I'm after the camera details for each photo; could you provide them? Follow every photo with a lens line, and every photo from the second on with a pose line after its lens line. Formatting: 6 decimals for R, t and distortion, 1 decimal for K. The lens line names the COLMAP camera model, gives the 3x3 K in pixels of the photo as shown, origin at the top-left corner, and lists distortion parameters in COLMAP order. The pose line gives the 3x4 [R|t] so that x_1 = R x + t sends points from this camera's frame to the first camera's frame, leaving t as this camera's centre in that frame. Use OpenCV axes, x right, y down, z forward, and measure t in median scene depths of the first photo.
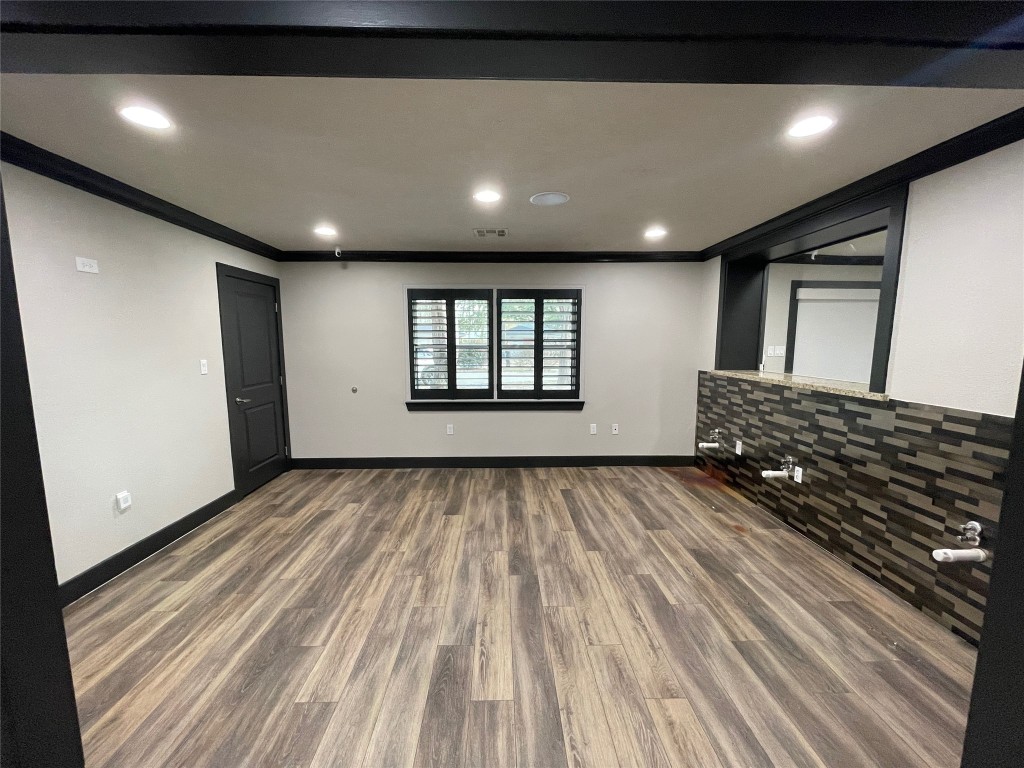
lens RADIAL K [[414.4, 0, 508.9], [0, 414.4, 390.7], [0, 0, 1]] dist [0.000797, 0.000064]
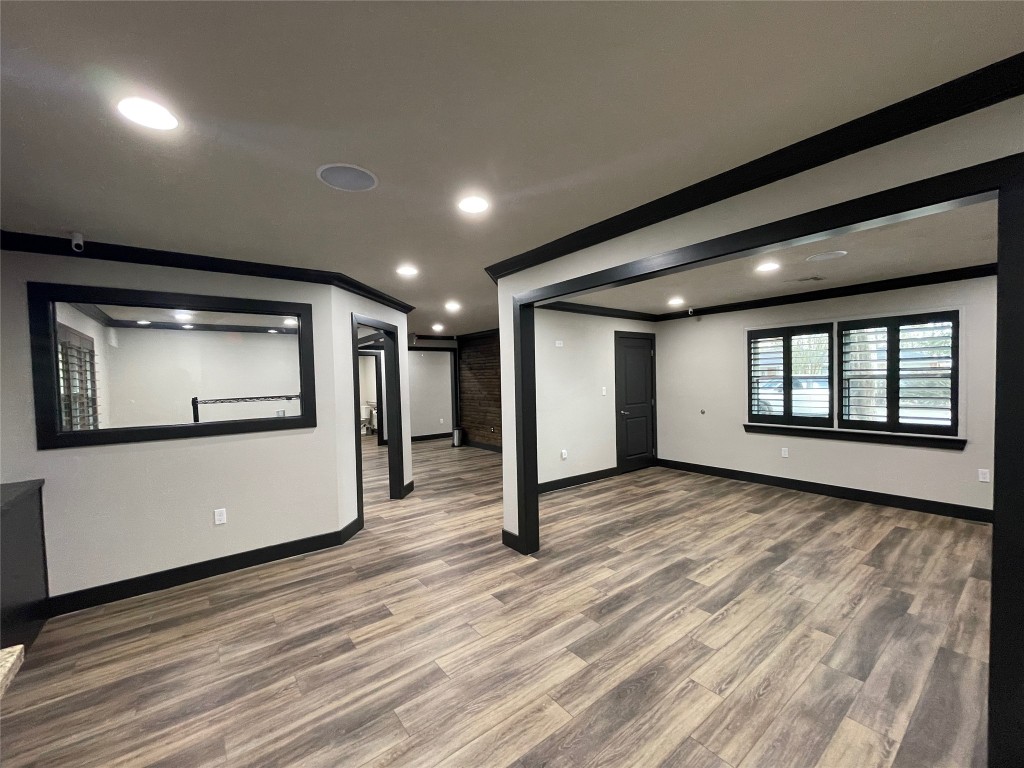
lens RADIAL K [[414.4, 0, 508.9], [0, 414.4, 390.7], [0, 0, 1]] dist [0.000797, 0.000064]
pose [[0.588509, 0.011238, -0.808412, 0.356479], [-0.074762, 0.996376, -0.040575, 0.033603], [0.805026, 0.084318, 0.587216, -0.285755]]
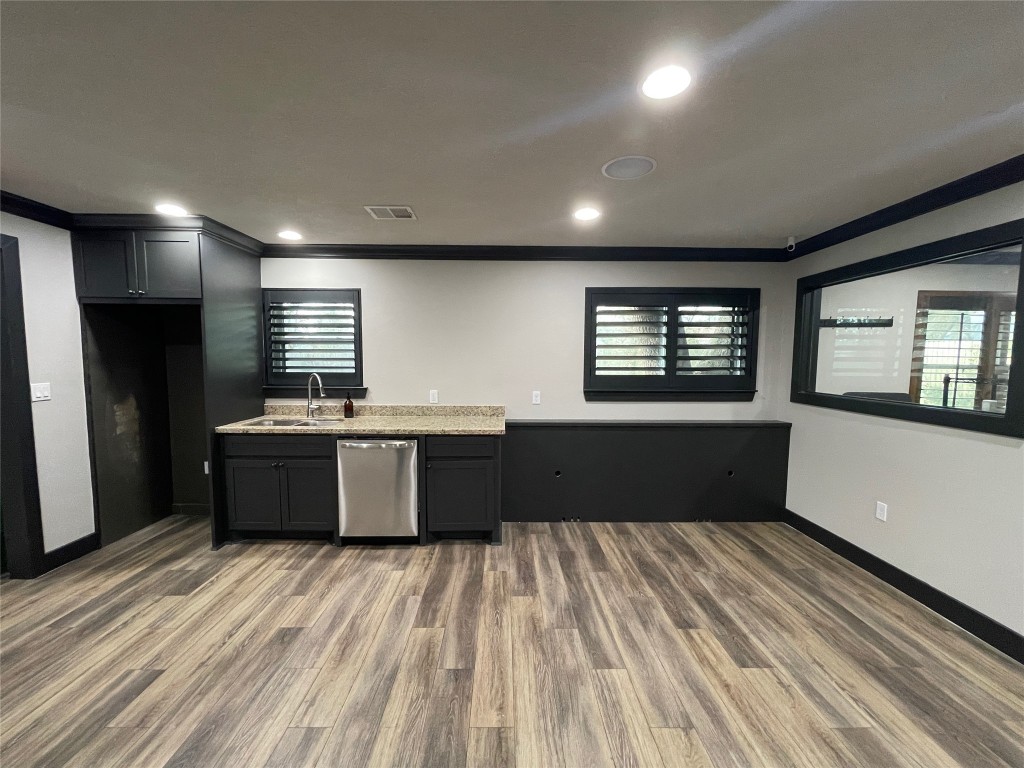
lens RADIAL K [[414.4, 0, 508.9], [0, 414.4, 390.7], [0, 0, 1]] dist [0.000797, 0.000064]
pose [[-0.999934, -0.007766, 0.008521, 0.017059], [-0.005876, 0.979183, 0.202896, -0.043942], [-0.009919, 0.202832, -0.979163, 0.364314]]
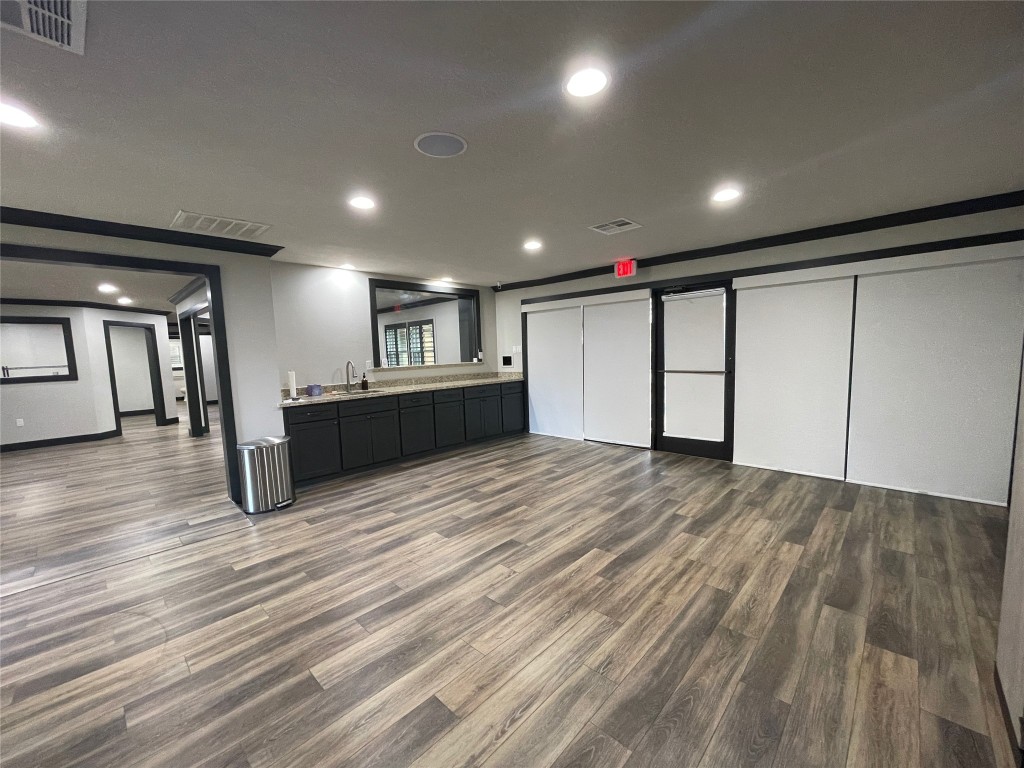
lens RADIAL K [[414.4, 0, 508.9], [0, 414.4, 390.7], [0, 0, 1]] dist [0.000797, 0.000064]
pose [[0.704973, 0.040624, -0.708070, 1.873283], [-0.050265, 0.998710, 0.007253, 0.045138], [0.707451, 0.030478, 0.706105, -0.048129]]
